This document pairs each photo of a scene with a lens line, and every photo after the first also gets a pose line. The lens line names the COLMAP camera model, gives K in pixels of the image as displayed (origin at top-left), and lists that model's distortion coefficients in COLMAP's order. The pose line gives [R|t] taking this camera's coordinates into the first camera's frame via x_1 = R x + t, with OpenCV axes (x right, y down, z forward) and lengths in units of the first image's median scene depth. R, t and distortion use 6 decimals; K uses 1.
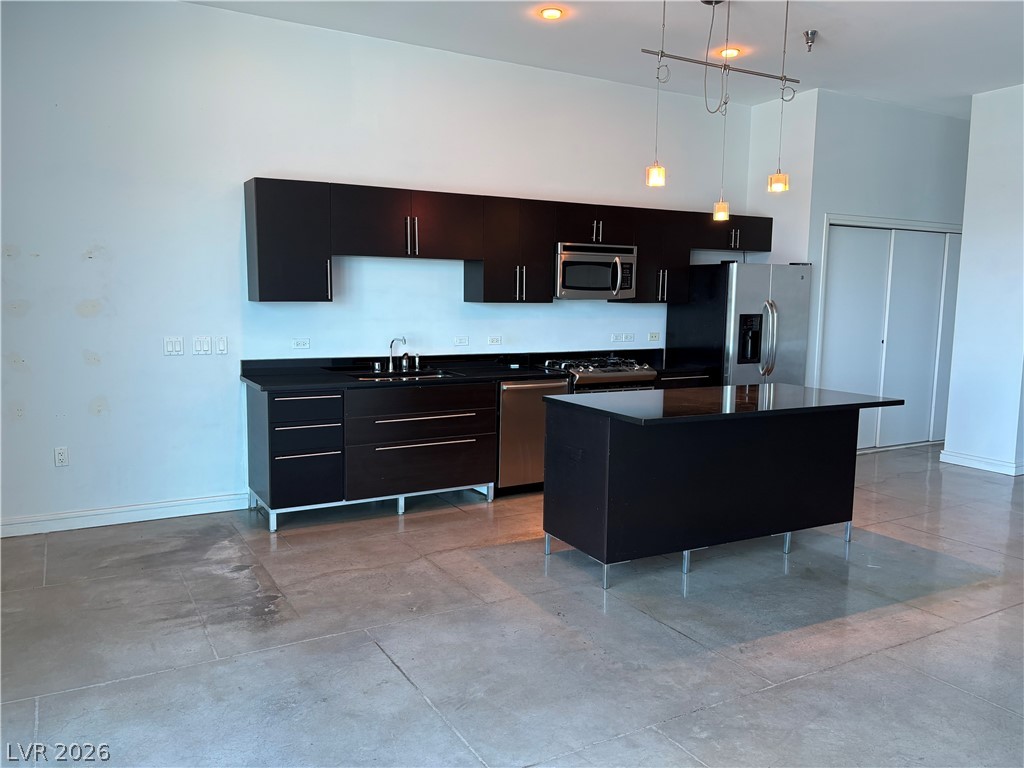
lens RADIAL K [[779.4, 0, 504.8], [0, 779.4, 386.3], [0, 0, 1]] dist [0.025349, -0.004404]
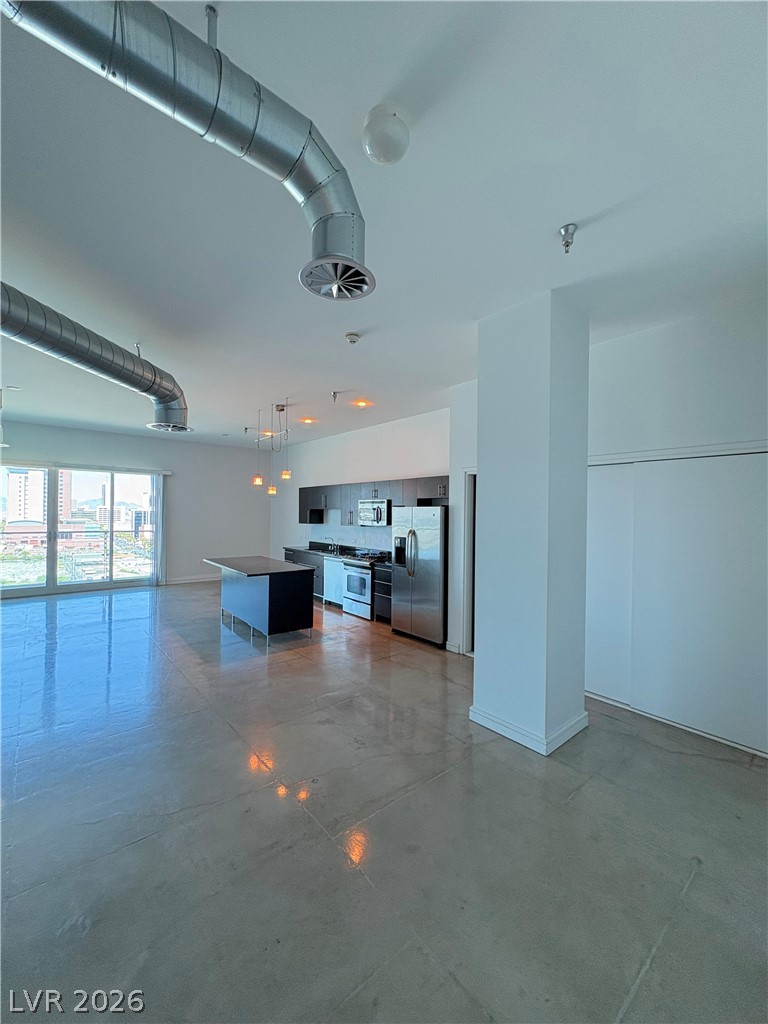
lens RADIAL K [[408.9, 0, 386.9], [0, 408.9, 512.4], [0, 0, 1]] dist [-0.000128, 0.000042]
pose [[0.191477, -0.007963, -0.981465, 1.239102], [-0.128072, 0.991215, -0.033028, -0.119282], [0.973105, 0.132022, 0.188775, 0.853557]]
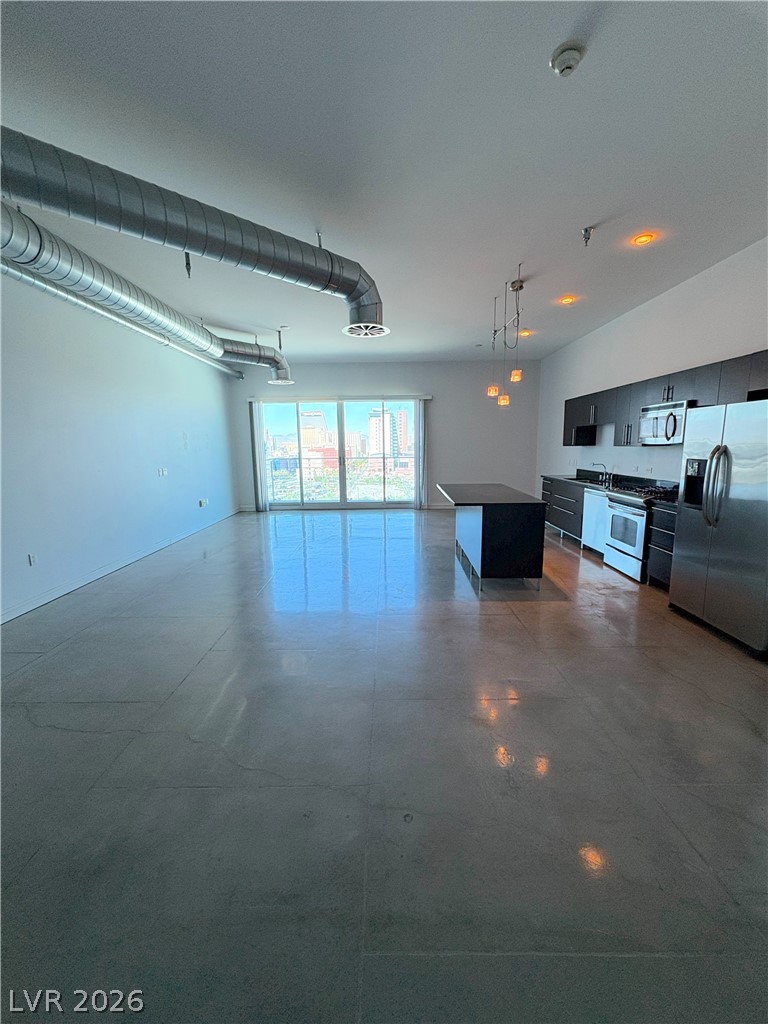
lens RADIAL K [[408.9, 0, 386.1], [0, 408.9, 511.7], [0, 0, 1]] dist [-0.000128, 0.000042]
pose [[-0.496231, 0.139503, -0.856909, 1.021867], [-0.094301, 0.972506, 0.212931, -0.107200], [0.863054, 0.186470, -0.469432, 0.976317]]
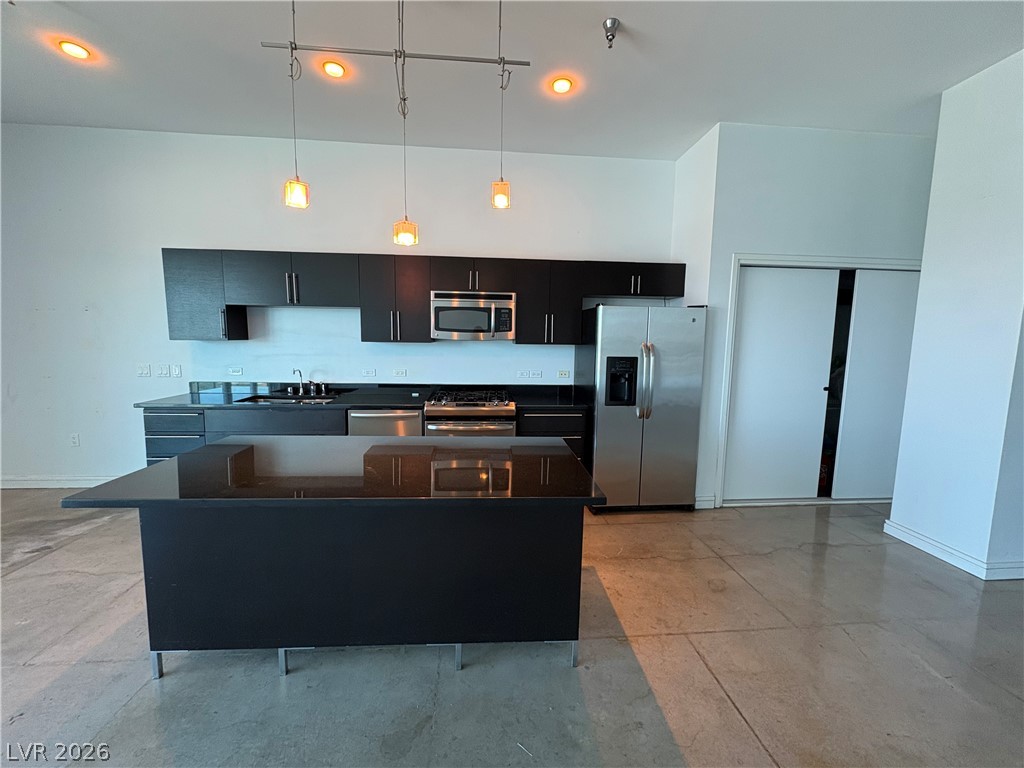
lens RADIAL K [[408.9, 0, 515.4], [0, 408.9, 381.1], [0, 0, 1]] dist [-0.000128, 0.000042]
pose [[0.909768, 0.047439, -0.412398, 0.434988], [-0.055682, 0.998417, -0.007988, -0.052854], [0.411366, 0.030230, 0.910969, 0.502409]]
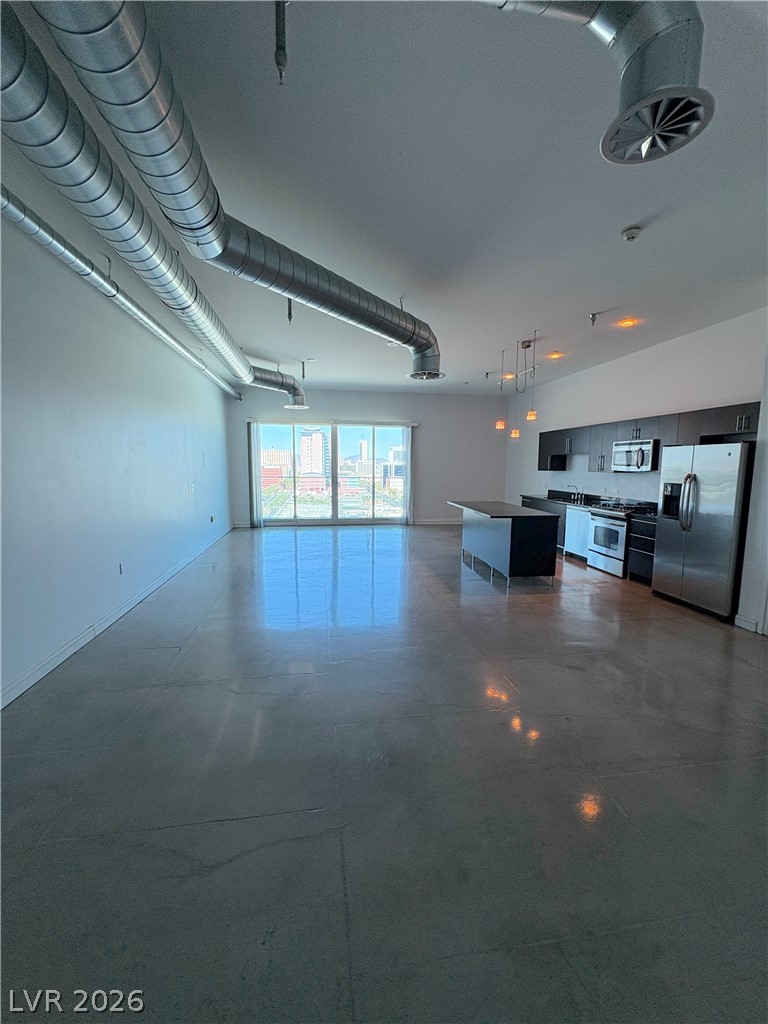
lens RADIAL K [[408.9, 0, 385.8], [0, 408.9, 512.8], [0, 0, 1]] dist [-0.000128, 0.000042]
pose [[-0.345378, 0.100557, -0.933061, 1.238258], [-0.122508, 0.980904, 0.151061, -0.093891], [0.930433, 0.166480, -0.326463, 0.825621]]
